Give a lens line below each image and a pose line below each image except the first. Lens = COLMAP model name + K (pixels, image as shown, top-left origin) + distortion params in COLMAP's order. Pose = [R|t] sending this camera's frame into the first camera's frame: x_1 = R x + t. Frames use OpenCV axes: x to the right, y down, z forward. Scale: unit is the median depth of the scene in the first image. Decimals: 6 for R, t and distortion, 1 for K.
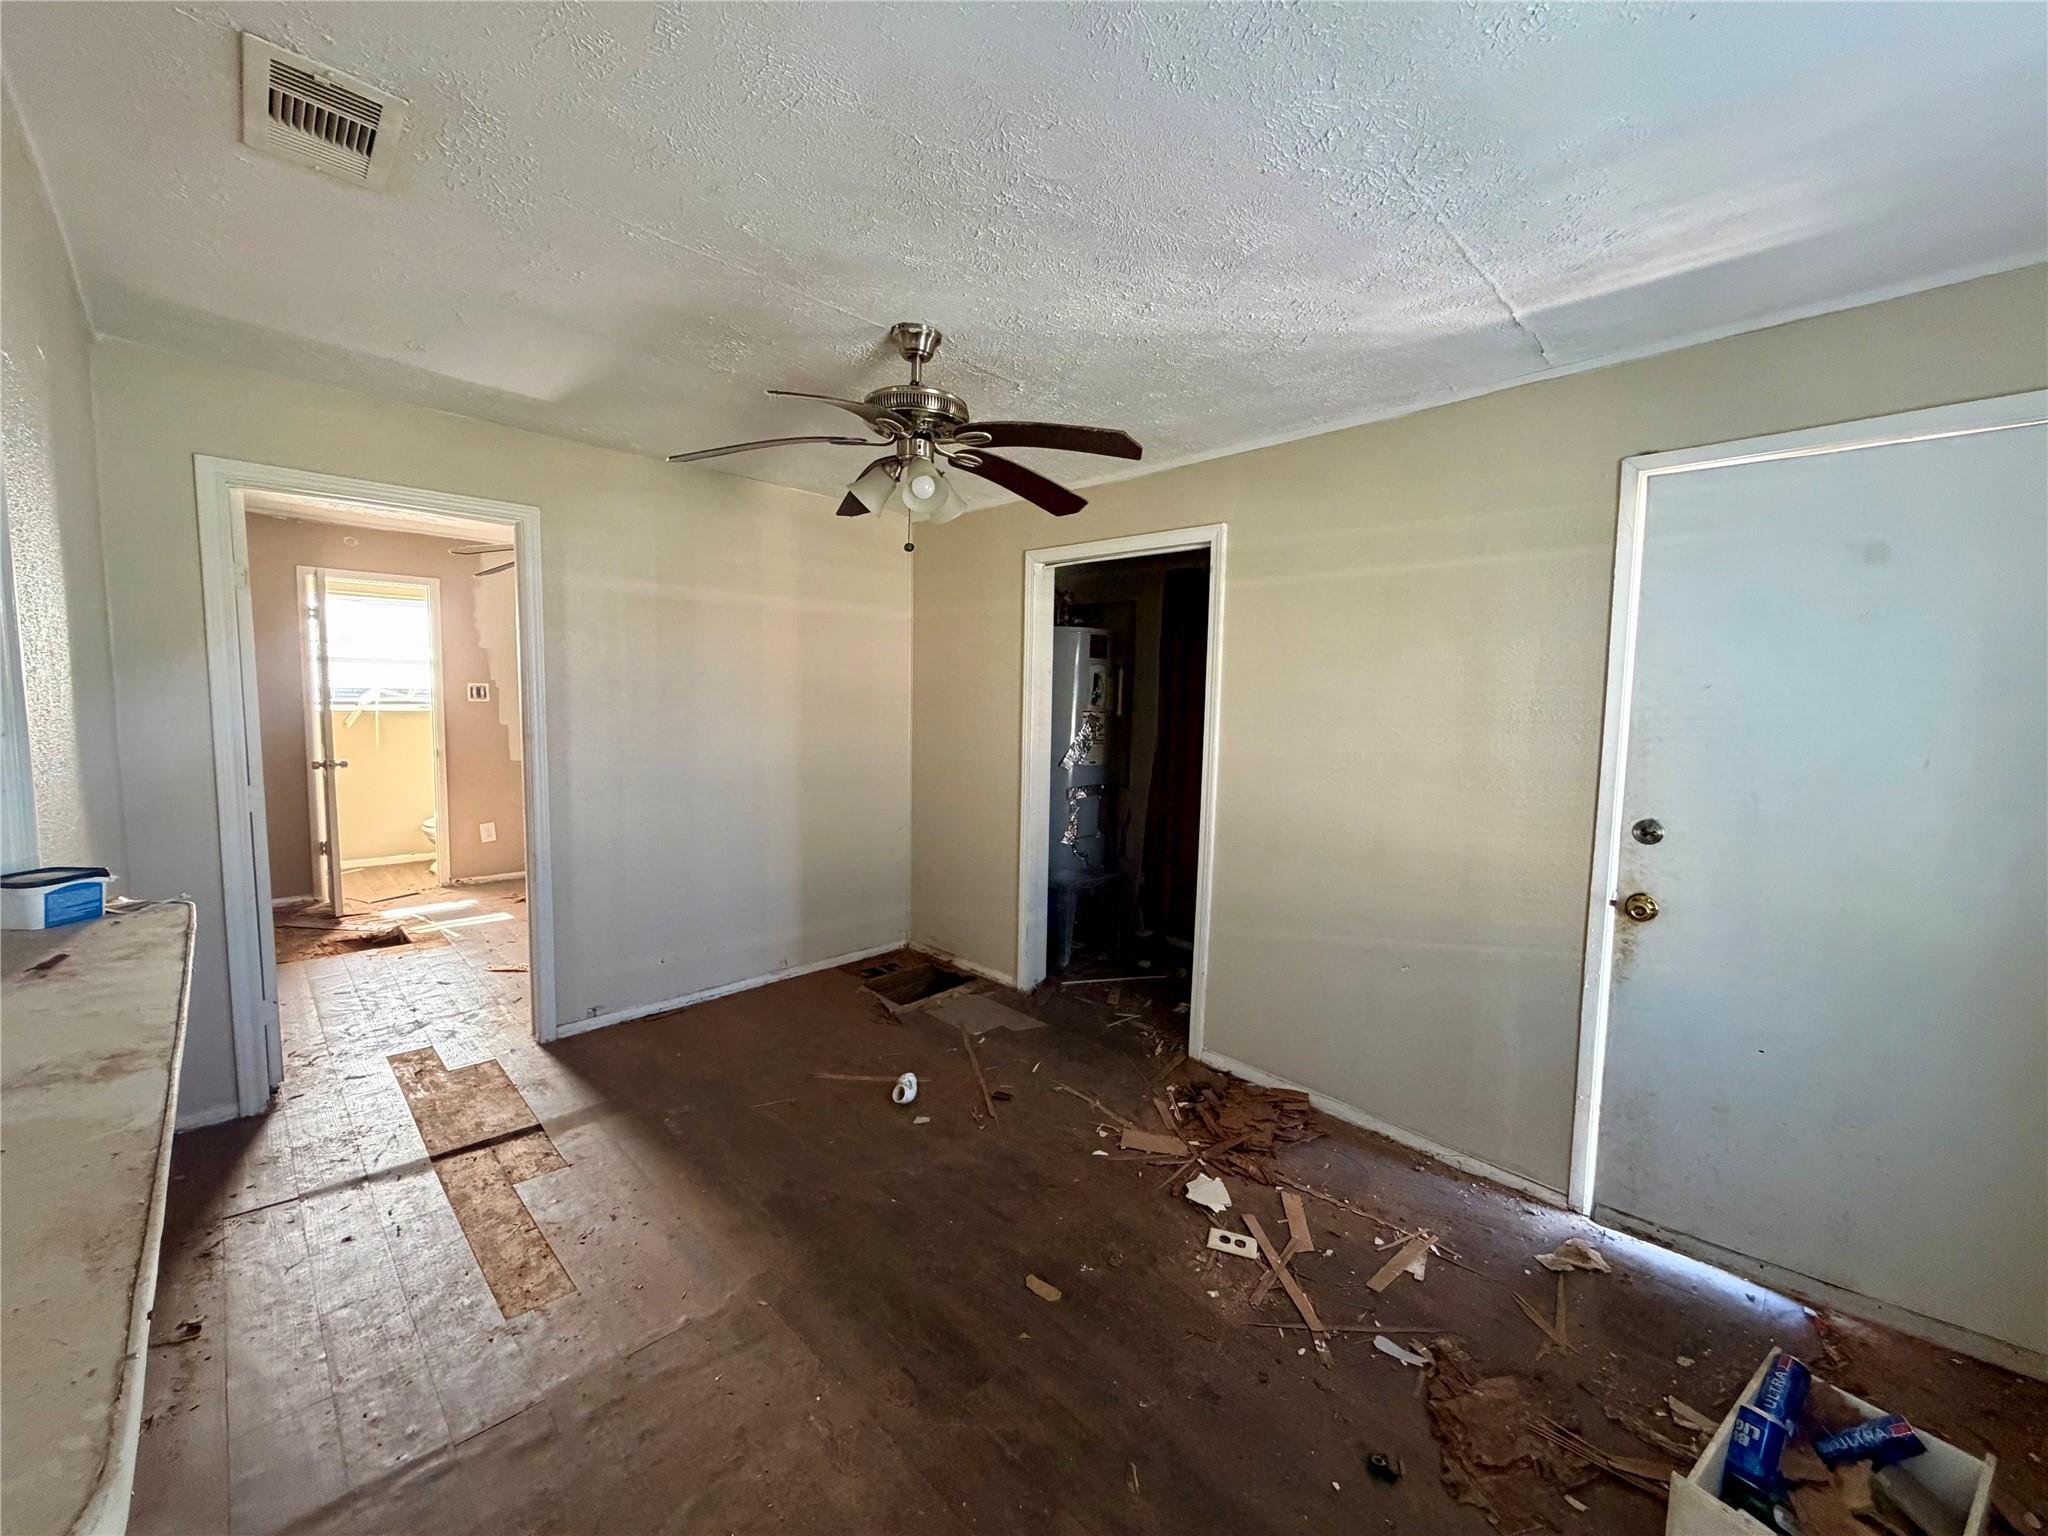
lens RADIAL K [[819.5, 0, 1021.4], [0, 819.5, 766.6], [0, 0, 1]] dist [-0.000462, 0.000387]
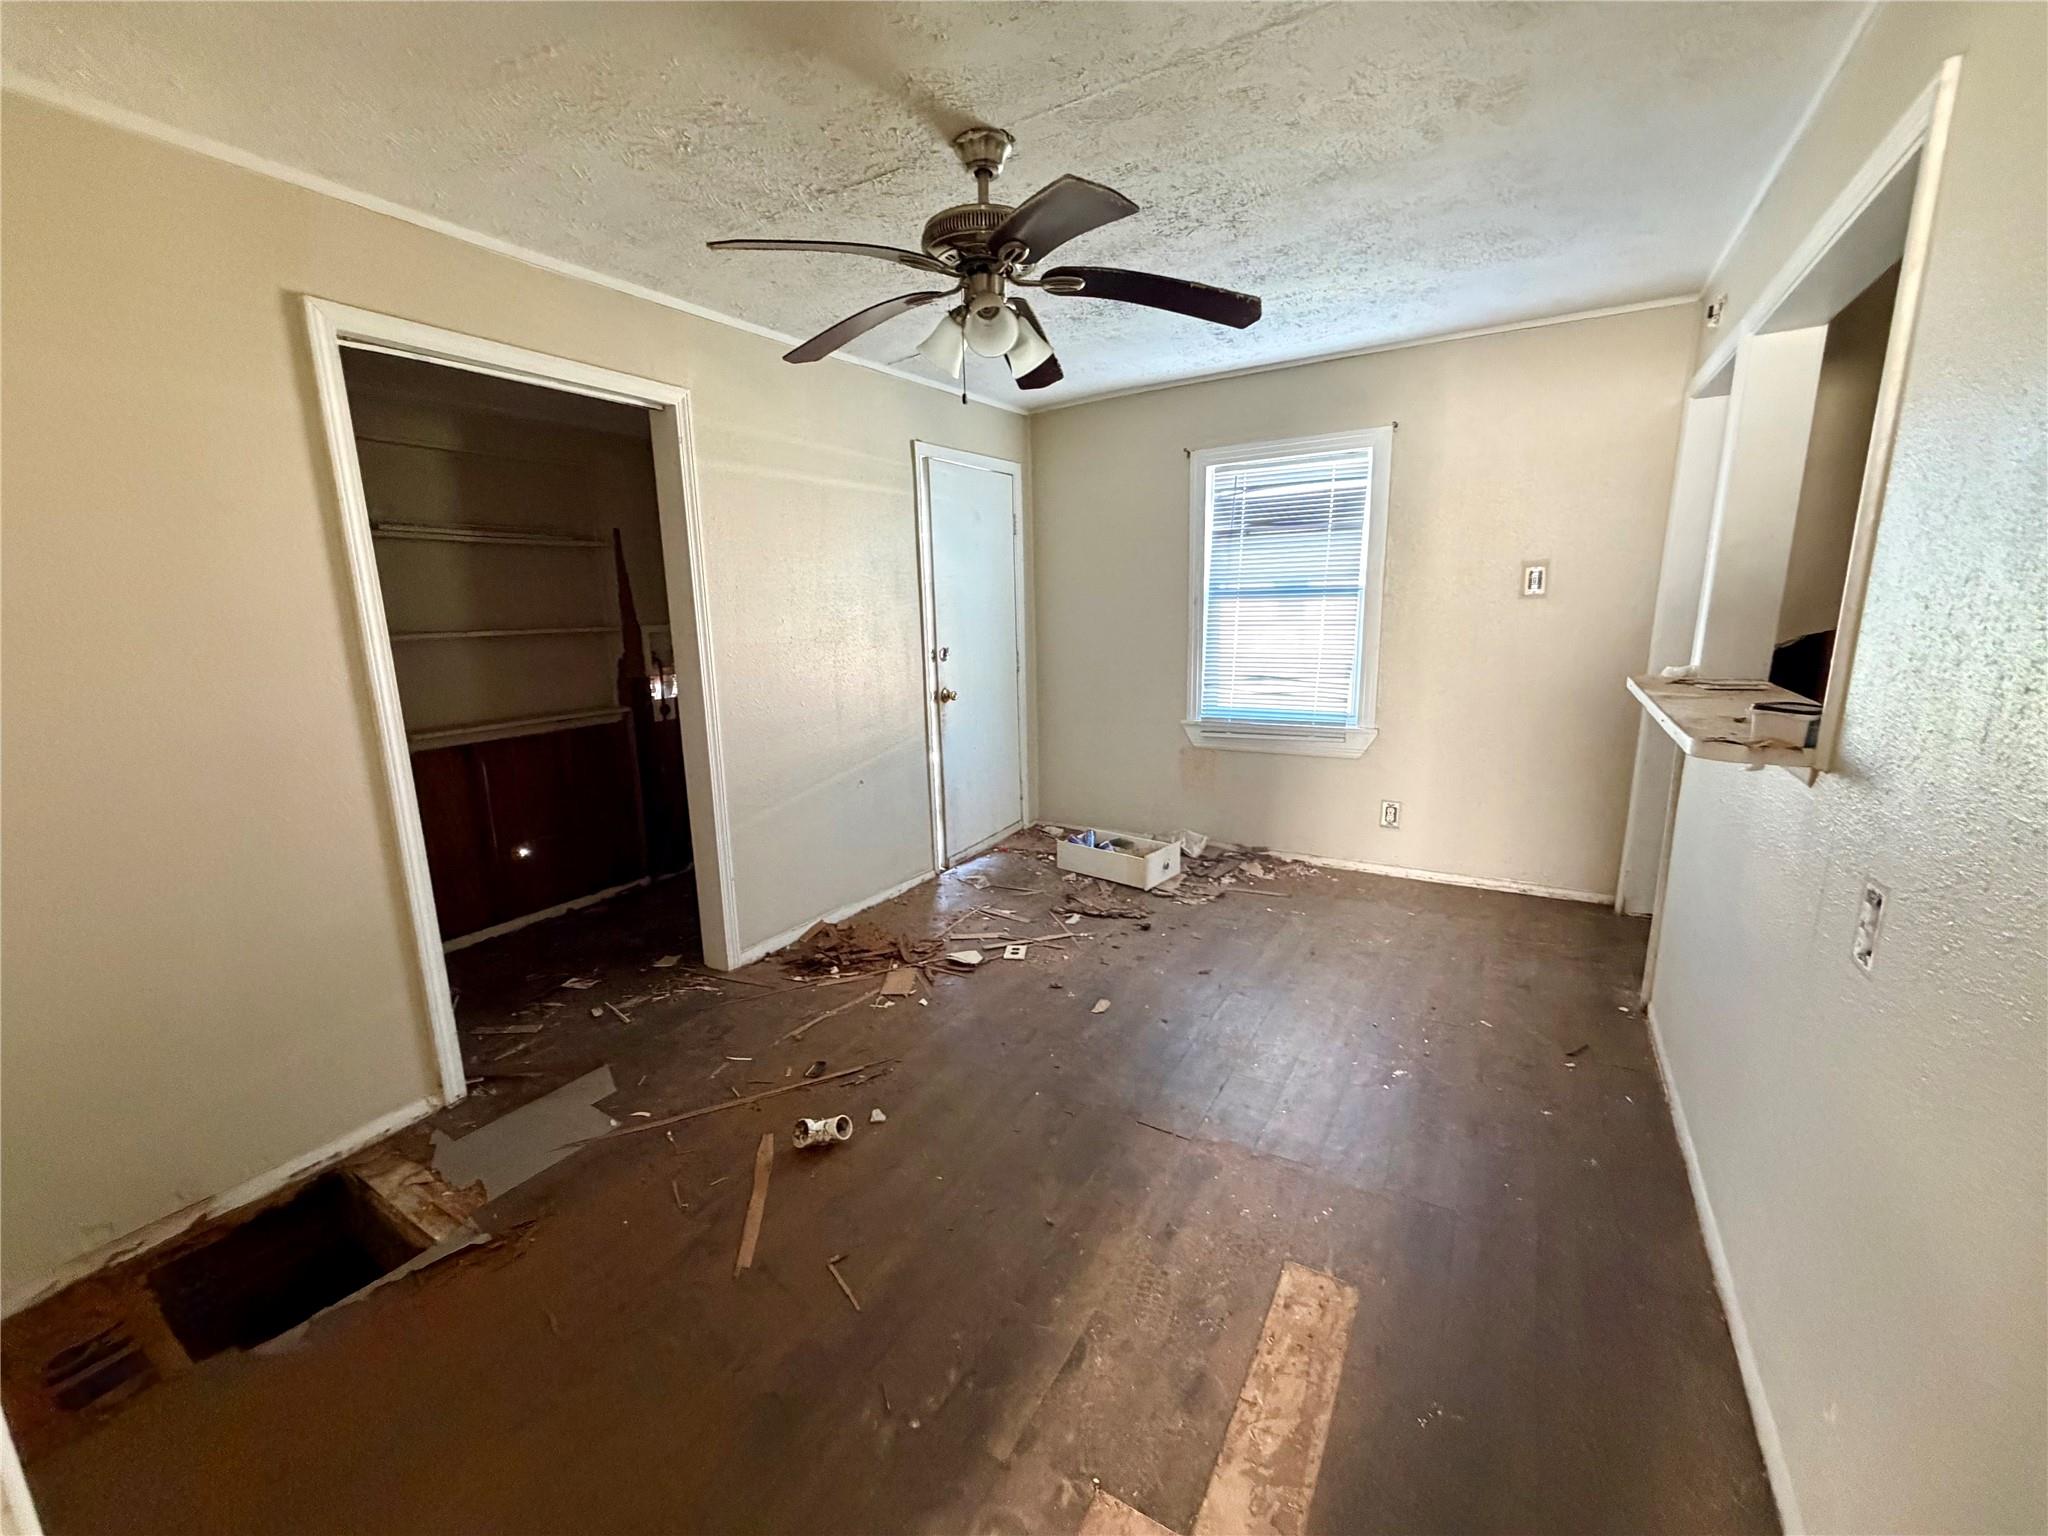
lens RADIAL K [[819.5, 0, 1021.4], [0, 819.5, 766.6], [0, 0, 1]] dist [-0.000462, 0.000387]
pose [[-0.235538, -0.213565, 0.948110, -0.709684], [0.109856, 0.963454, 0.244313, -0.069764], [-0.965636, 0.161701, -0.203469, 0.808411]]
